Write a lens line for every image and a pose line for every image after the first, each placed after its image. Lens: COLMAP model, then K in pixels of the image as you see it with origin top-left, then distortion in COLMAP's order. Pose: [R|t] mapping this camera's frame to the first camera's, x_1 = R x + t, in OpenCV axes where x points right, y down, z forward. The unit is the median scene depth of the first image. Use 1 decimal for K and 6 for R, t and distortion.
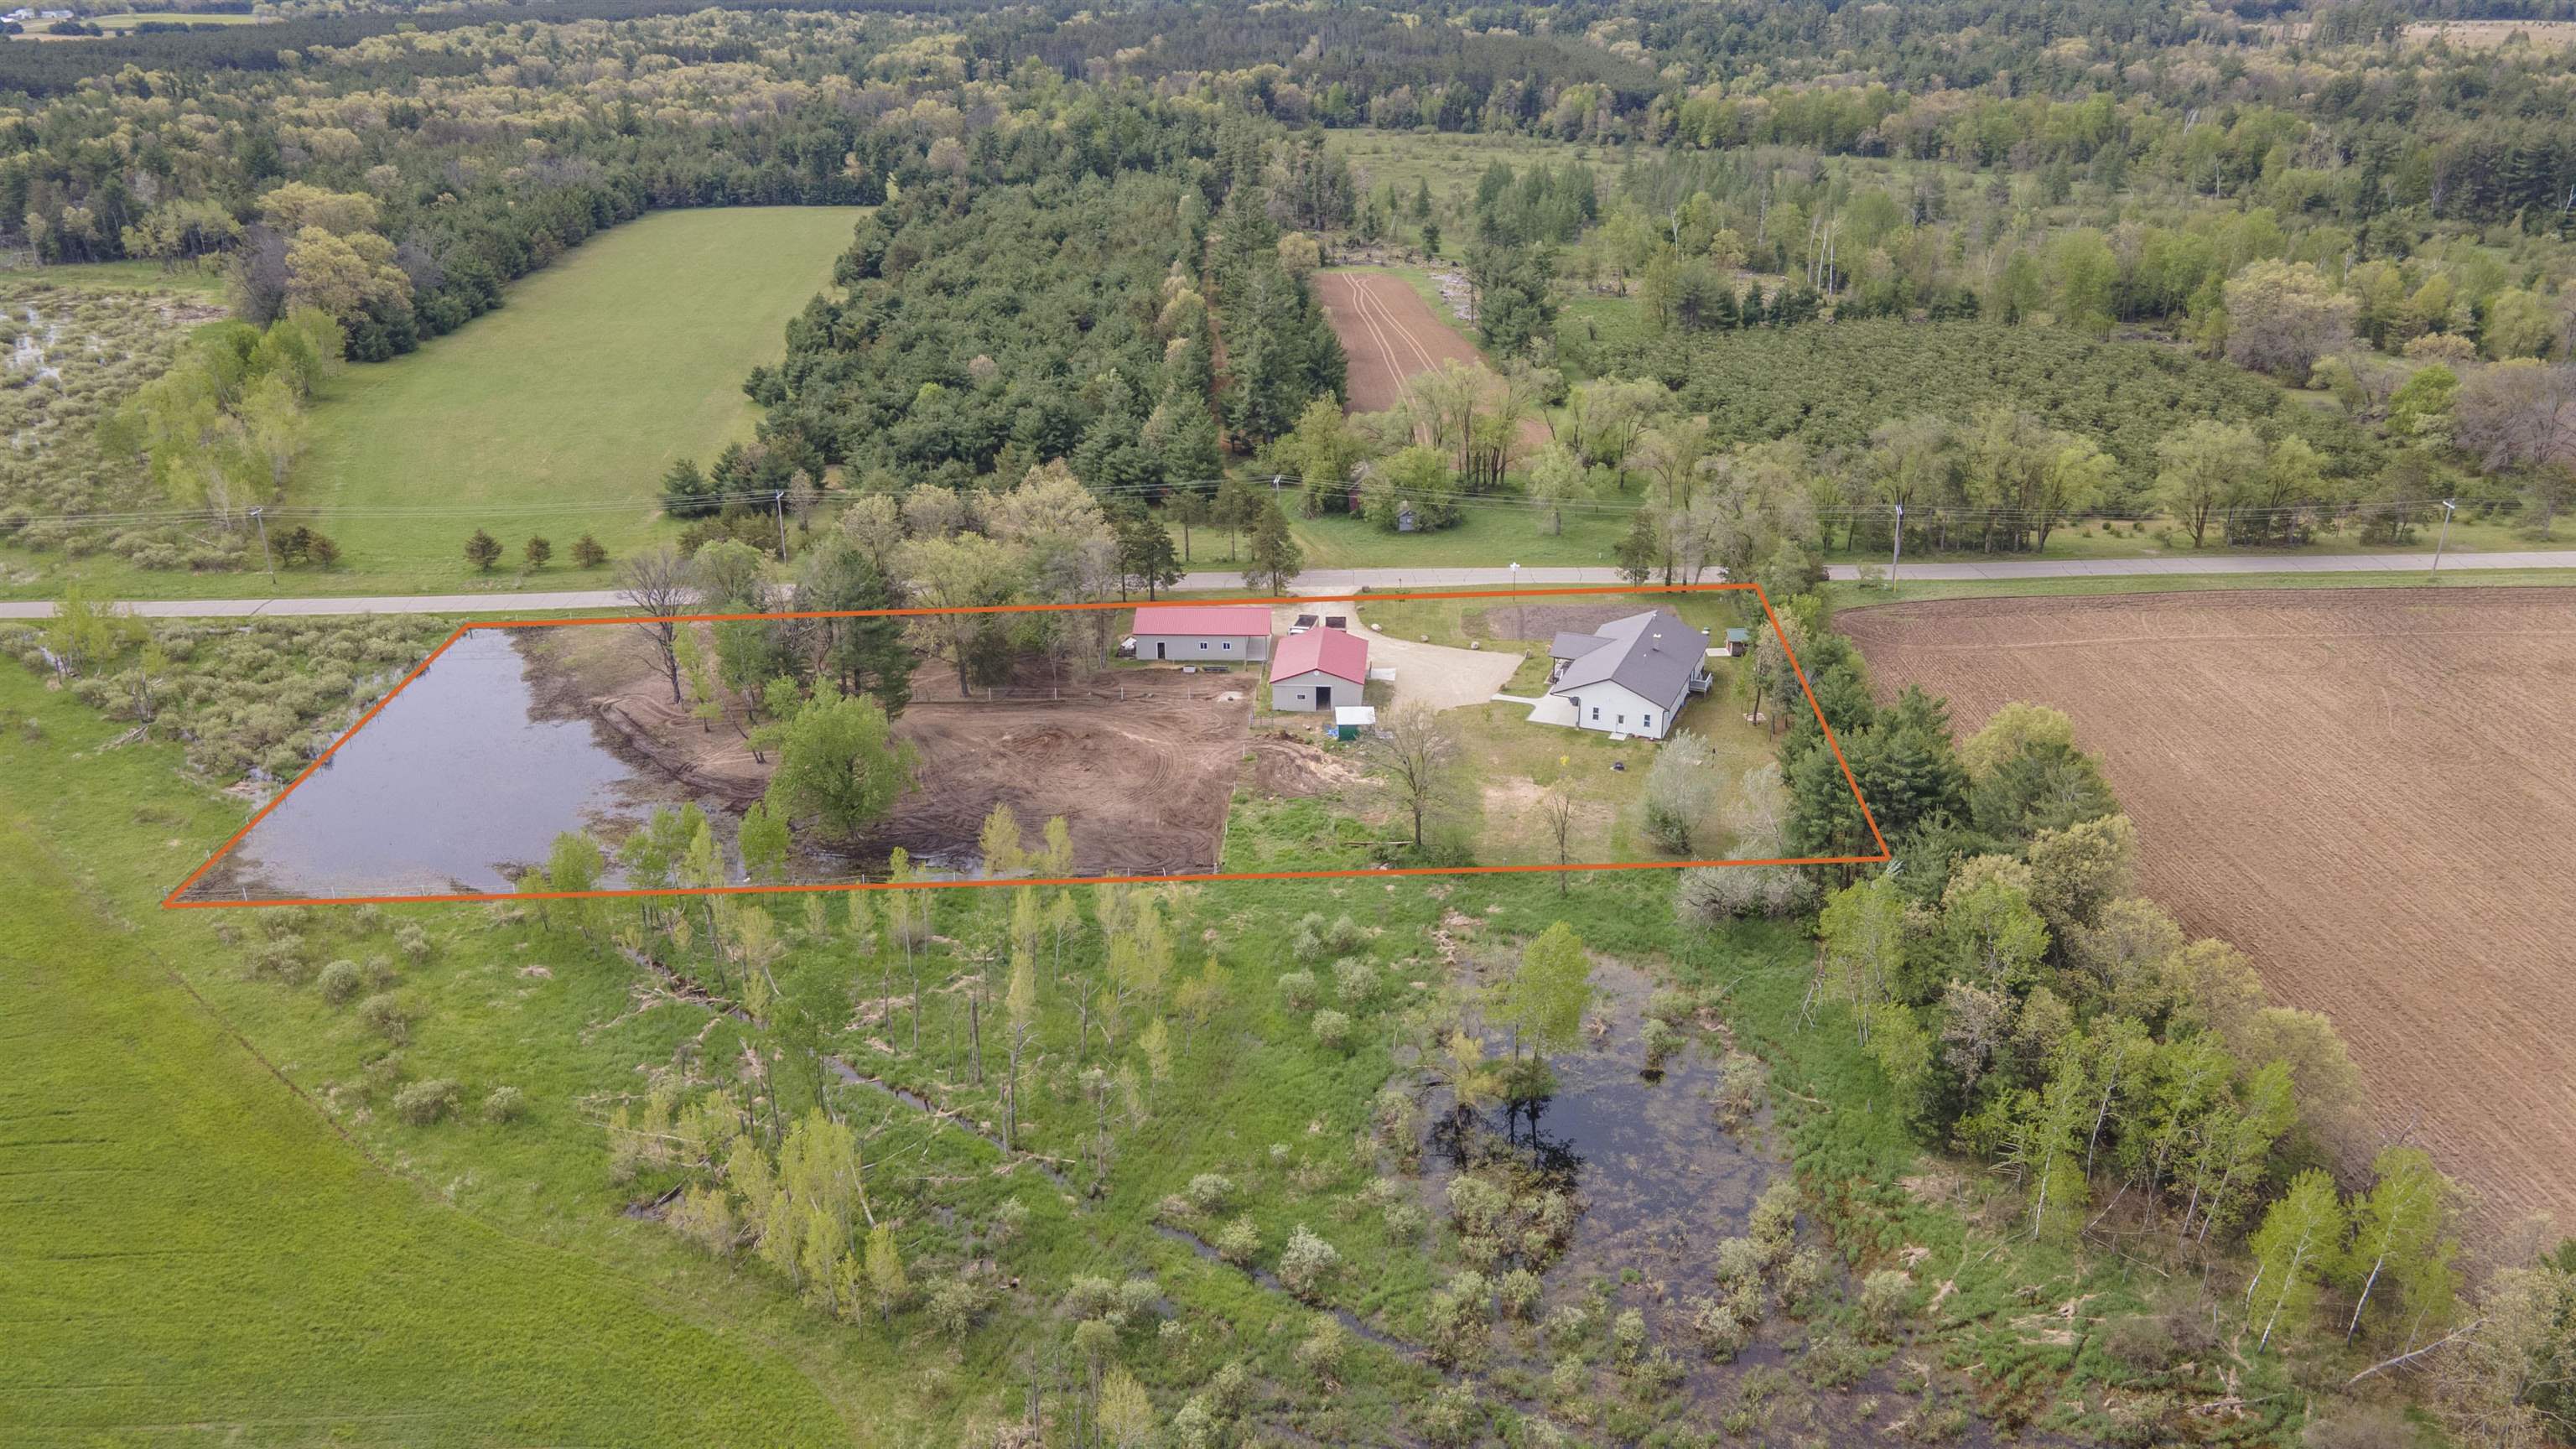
lens RADIAL K [[1871.5, 0, 1282.6], [0, 1871.5, 768.7], [0, 0, 1]] dist [0.033693, 0.005652]
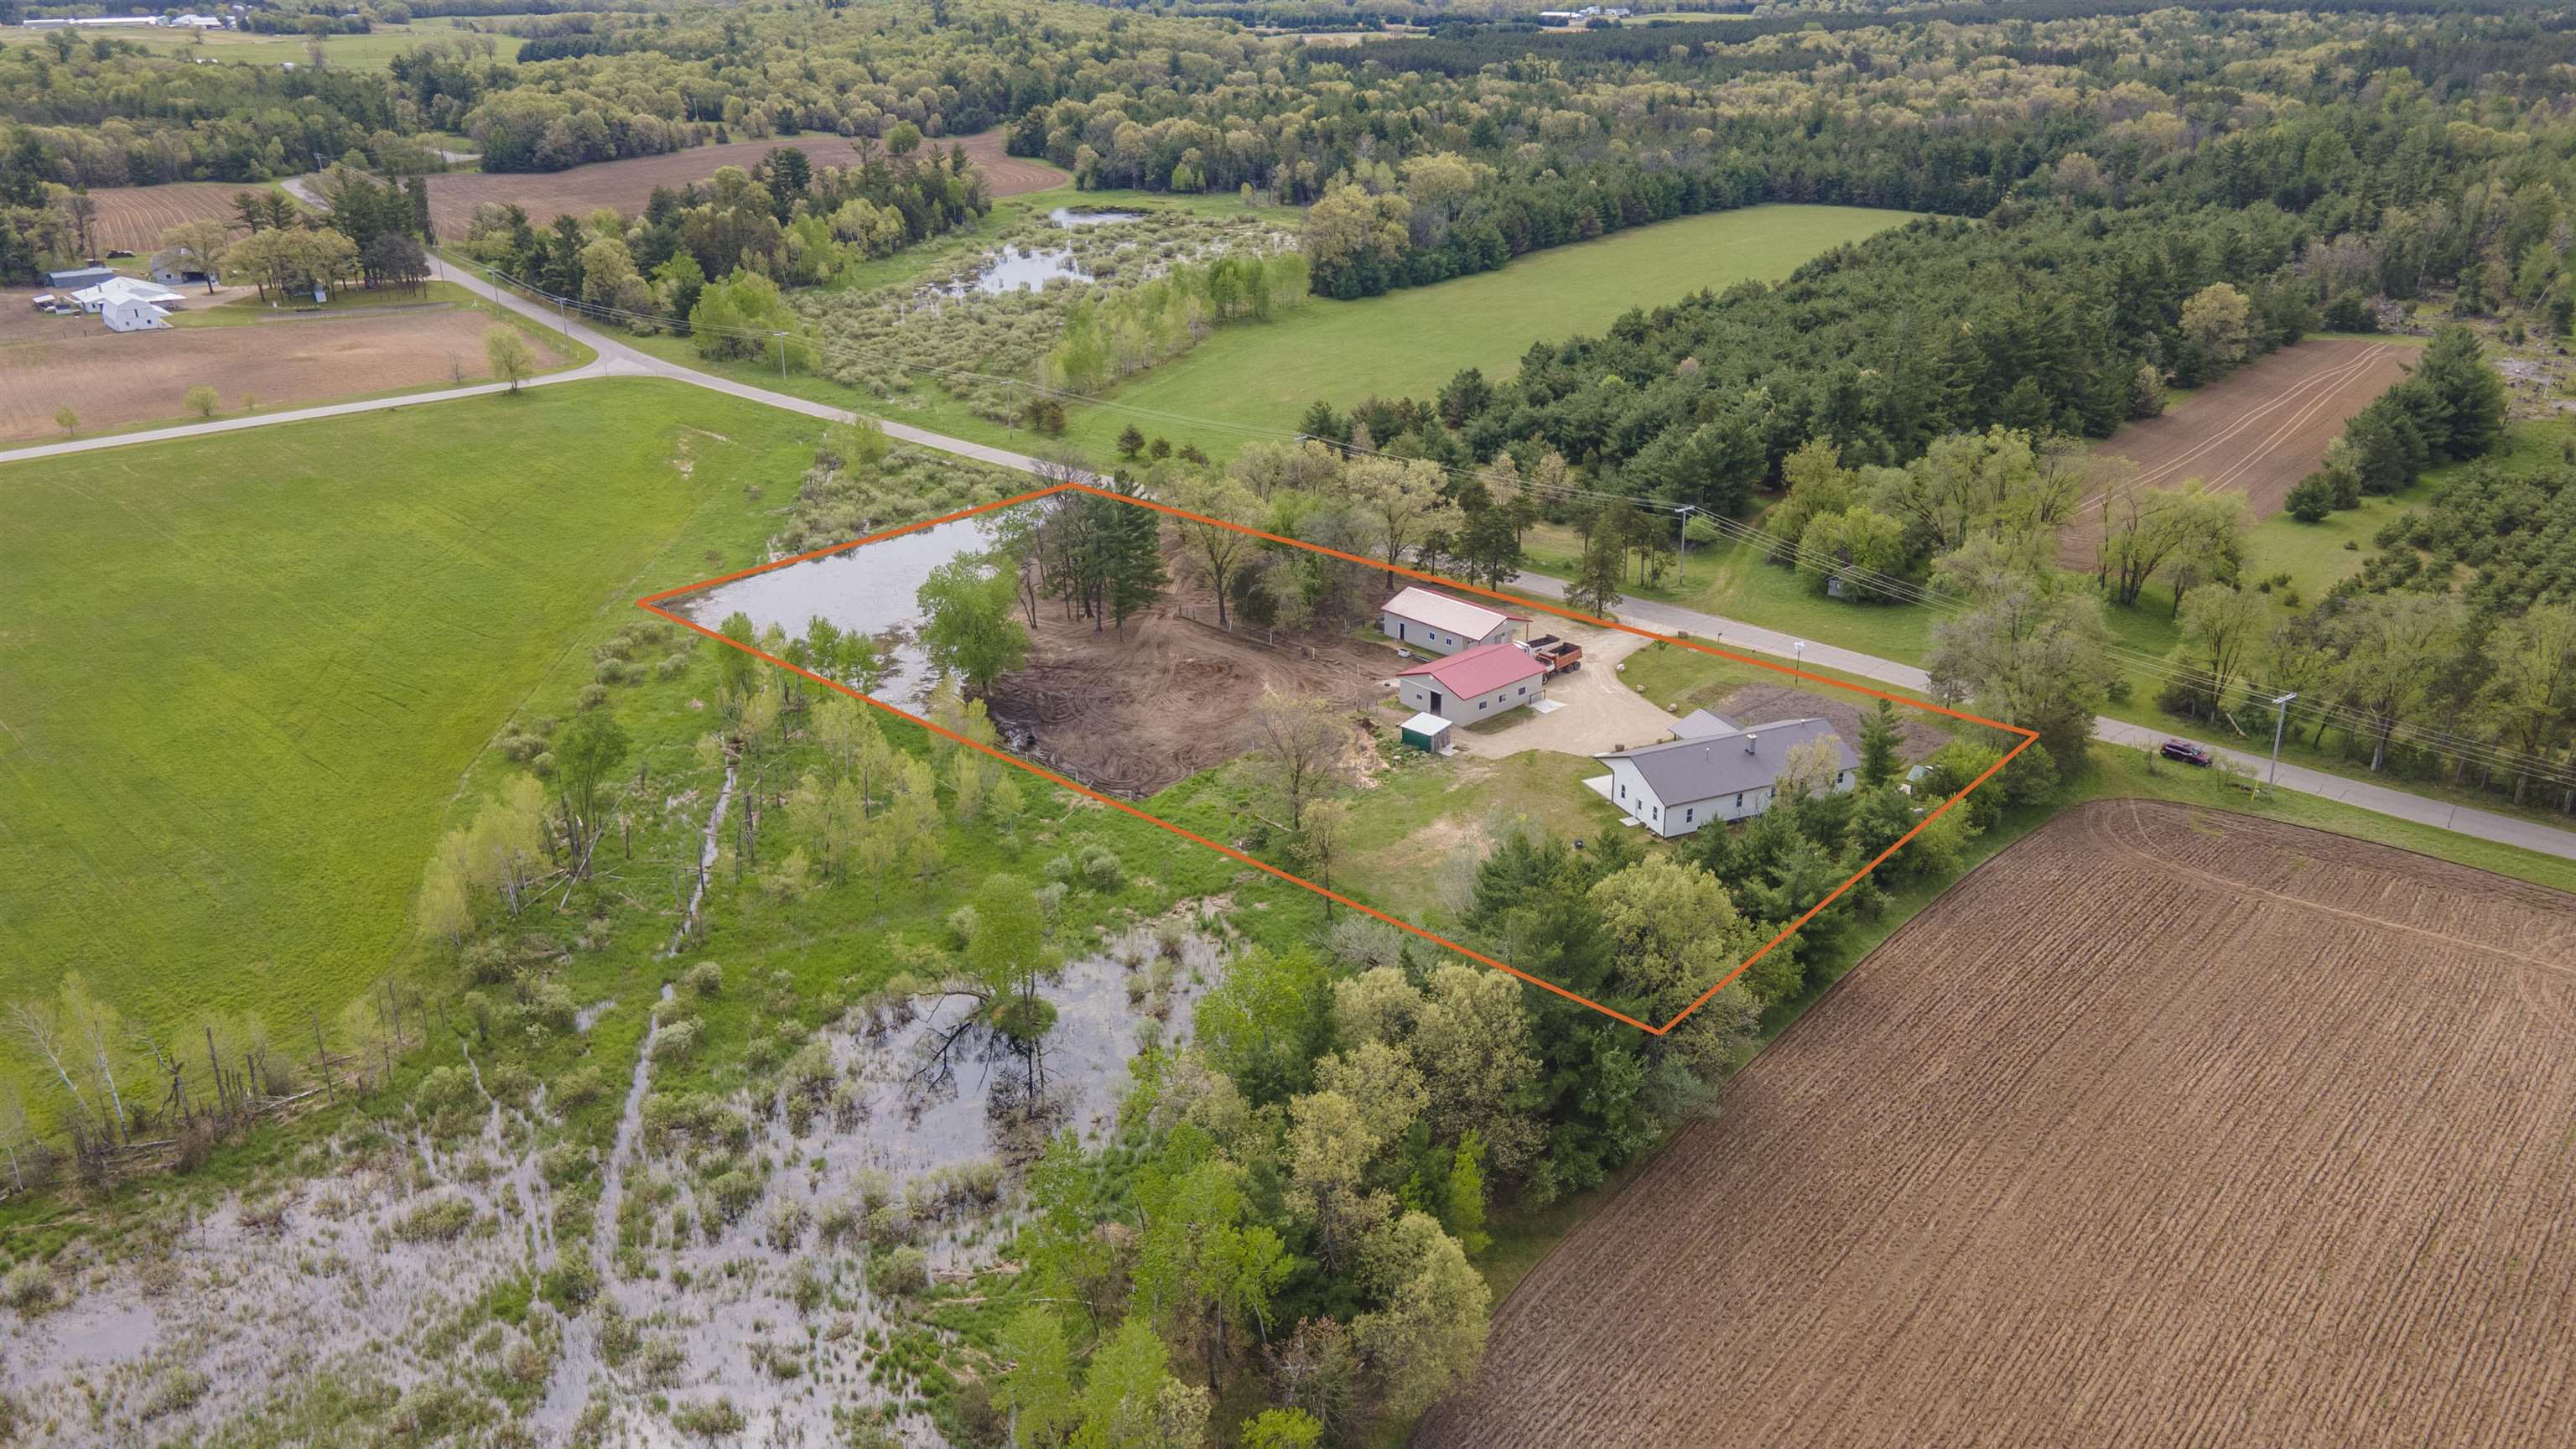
lens RADIAL K [[1844.0, 0, 1288.0], [0, 1844.0, 724.5], [0, 0, 1]] dist [0.039626, 0.003862]
pose [[0.717589, 0.269917, -0.642036, 0.557543], [-0.279404, 0.955982, 0.089618, -0.086123], [0.637965, 0.115079, 0.761418, 0.178990]]
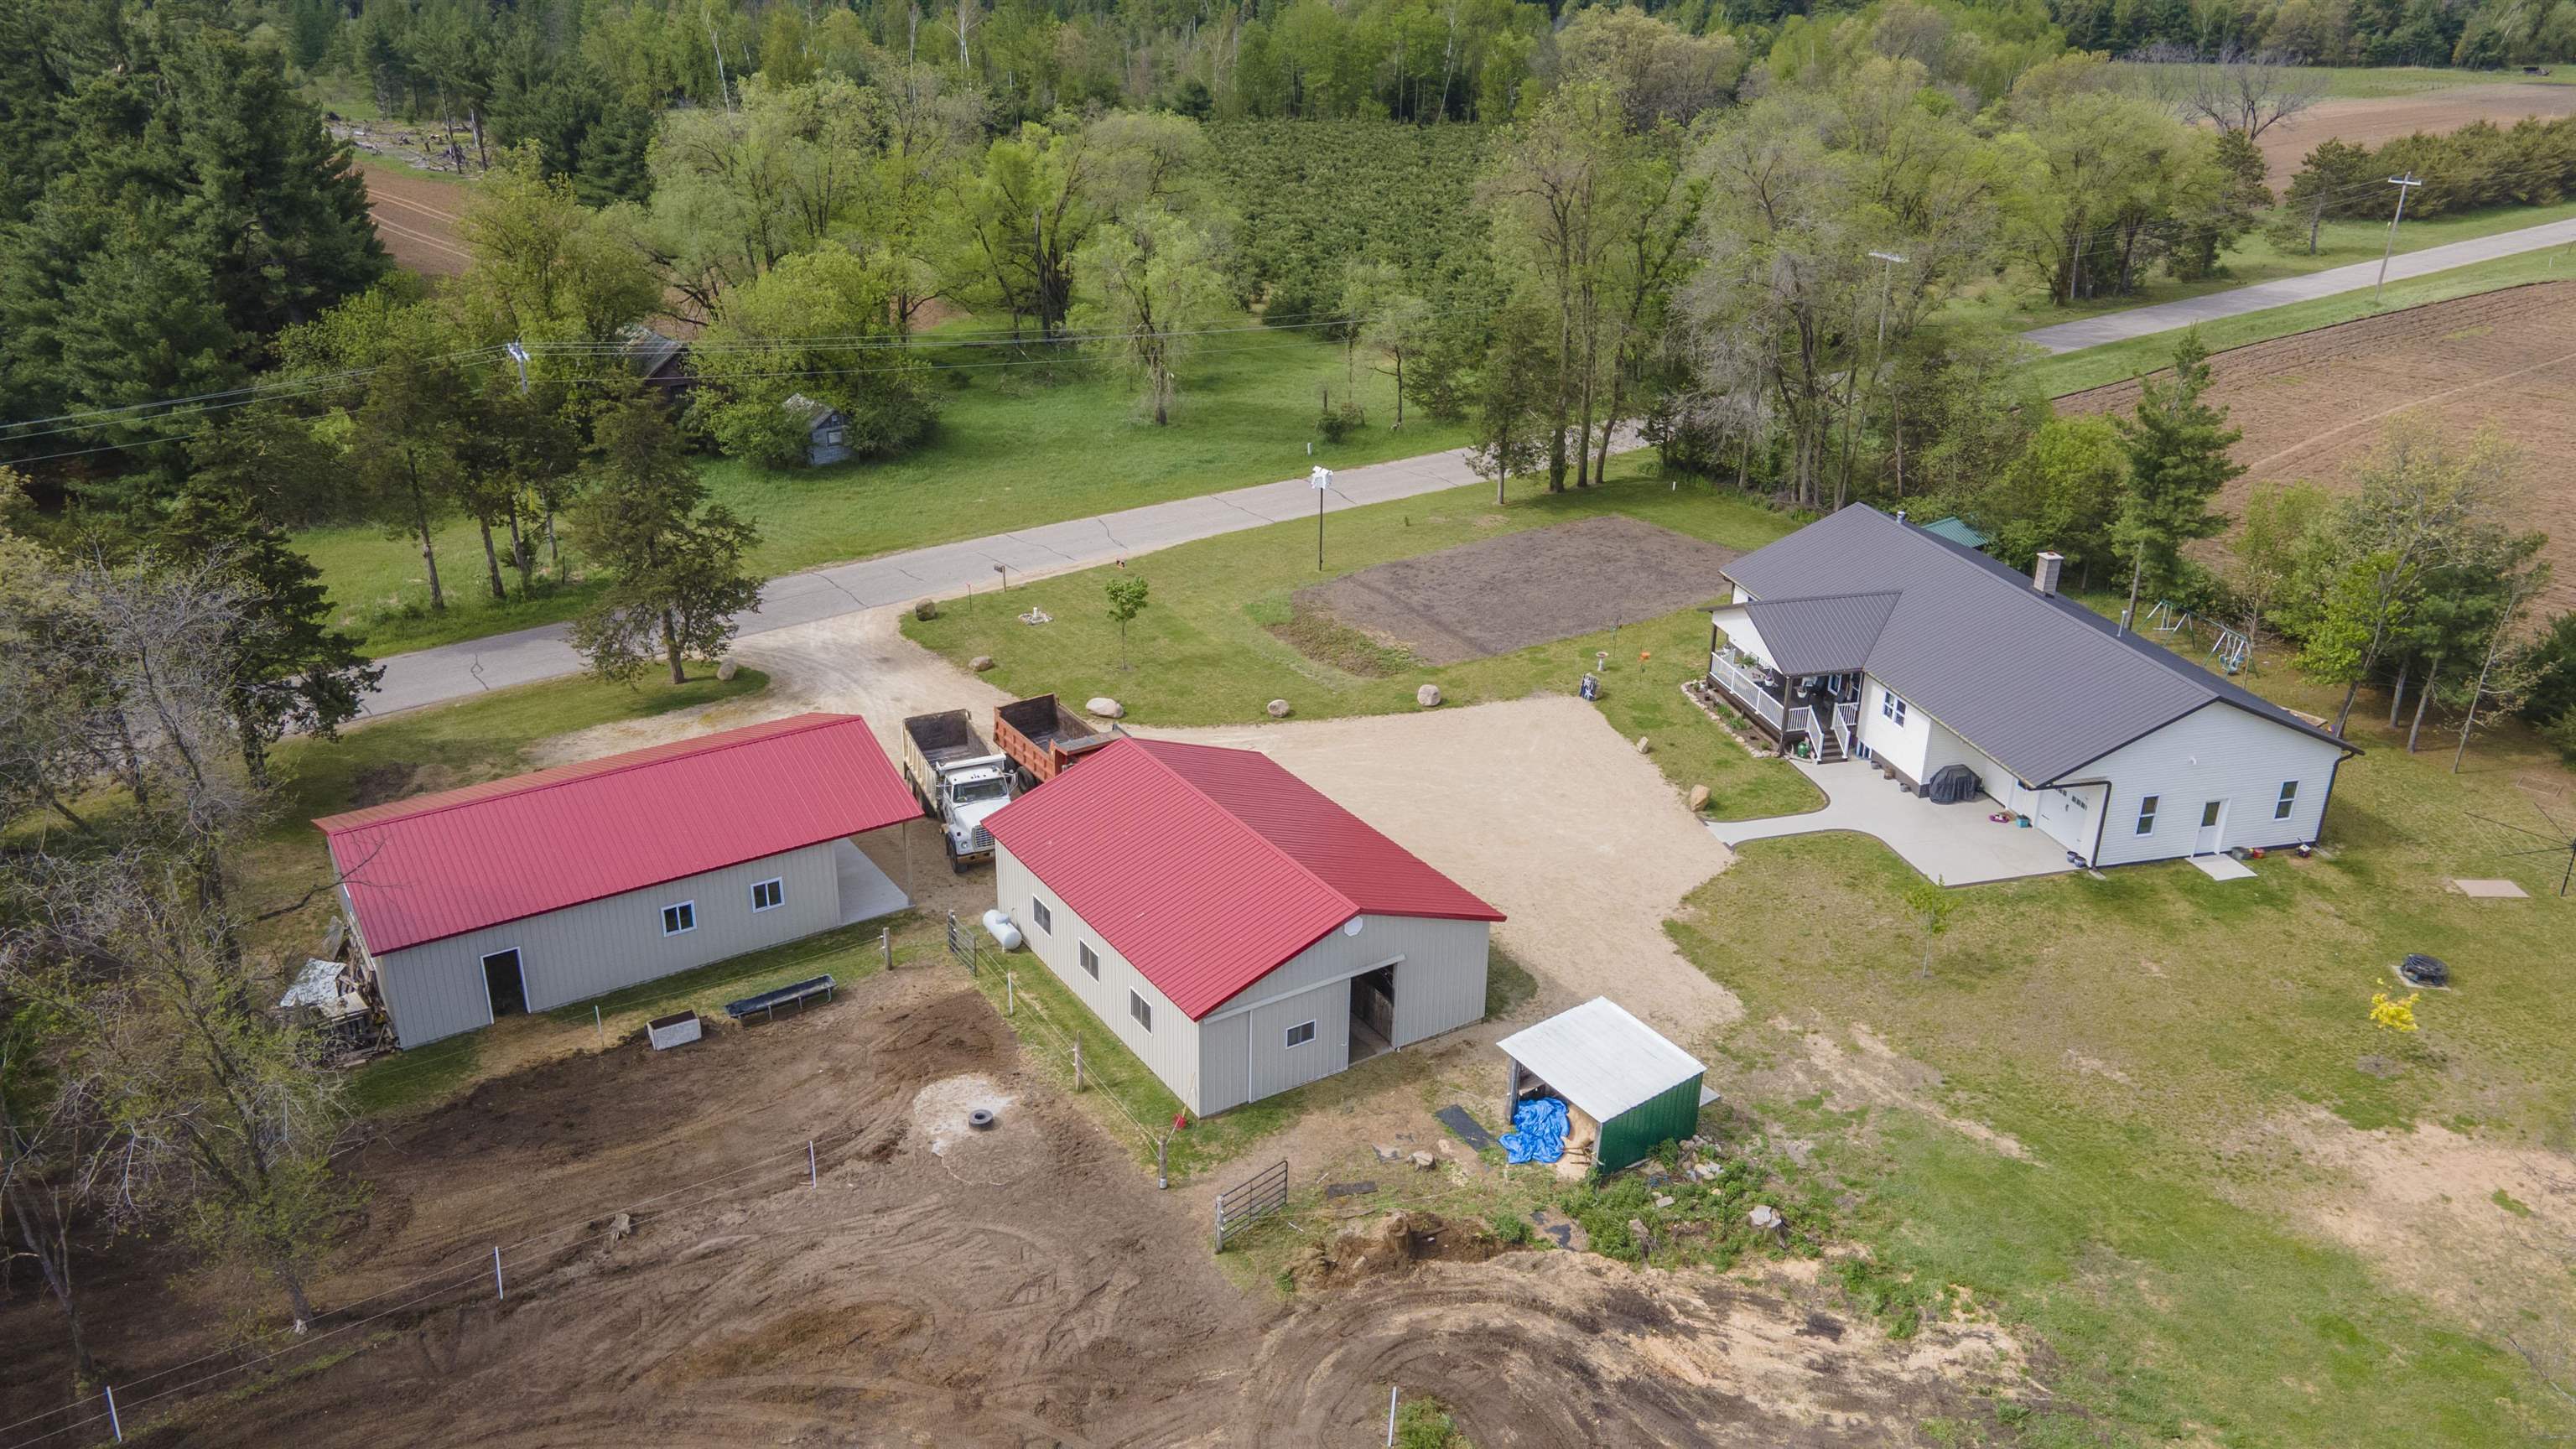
lens RADIAL K [[1871.5, 0, 1282.6], [0, 1871.5, 768.7], [0, 0, 1]] dist [0.033693, 0.005652]
pose [[0.797414, -0.232258, 0.556945, -0.112761], [0.228696, 0.970428, 0.077251, -0.085195], [-0.558417, 0.065770, 0.826949, 0.731060]]
